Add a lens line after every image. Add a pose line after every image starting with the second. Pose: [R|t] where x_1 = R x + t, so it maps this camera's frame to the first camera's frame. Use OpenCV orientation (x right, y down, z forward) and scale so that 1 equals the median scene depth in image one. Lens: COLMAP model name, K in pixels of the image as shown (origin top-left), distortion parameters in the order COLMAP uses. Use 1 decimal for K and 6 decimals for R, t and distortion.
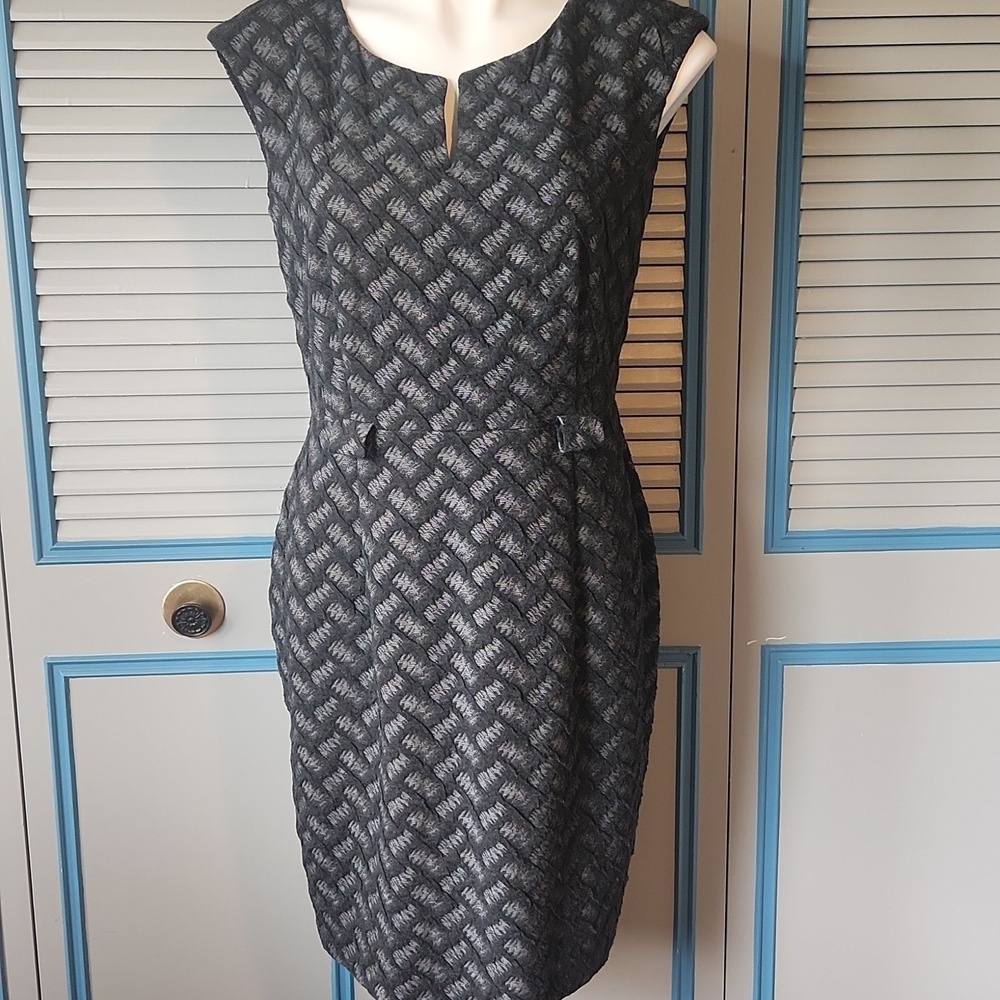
lens RADIAL K [[1474.1, 0, 501.2], [0, 1474.1, 508.8], [0, 0, 1]] dist [0.050918, 0.000000]
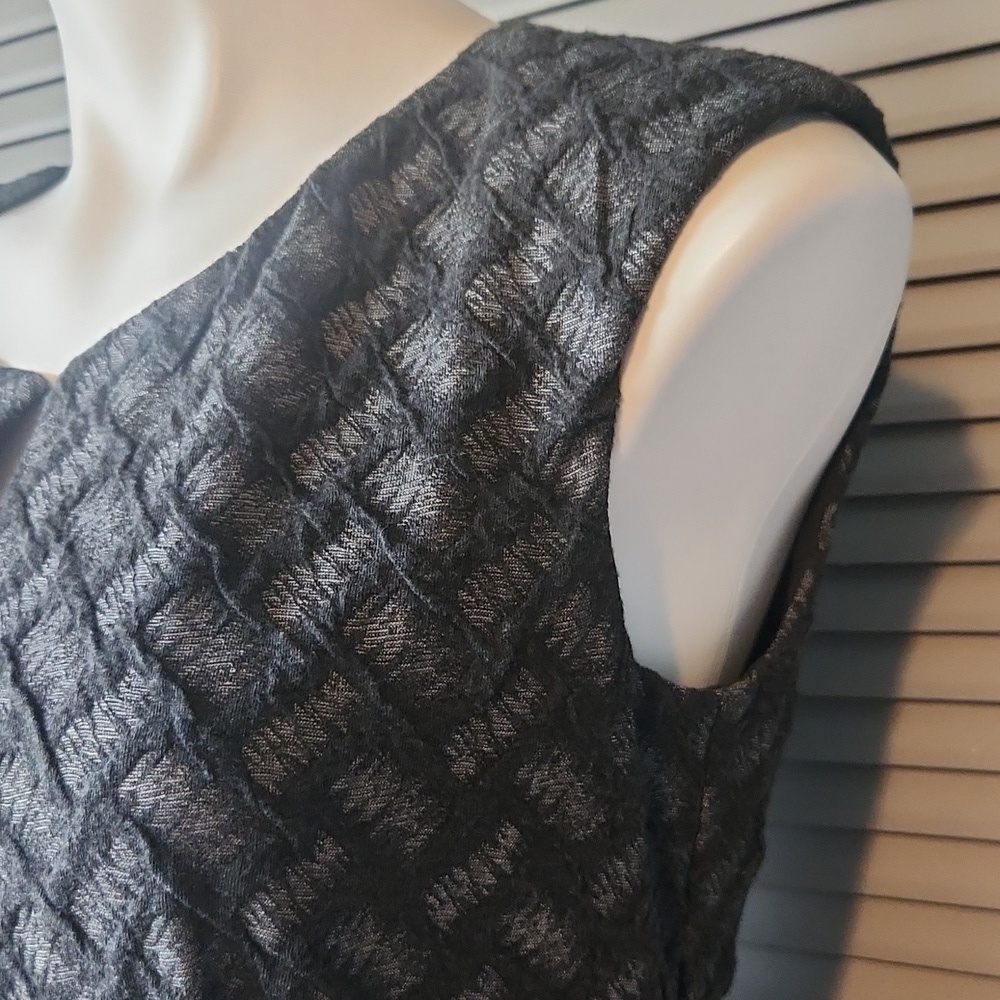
lens RADIAL K [[1474.1, 0, 499.6], [0, 1474.1, 505.5], [0, 0, 1]] dist [0.050918, 0.000000]
pose [[0.815010, -0.028262, -0.578757, 0.247236], [-0.053884, 0.990785, -0.124261, -0.213643], [0.576936, 0.132460, 0.805977, 0.751224]]
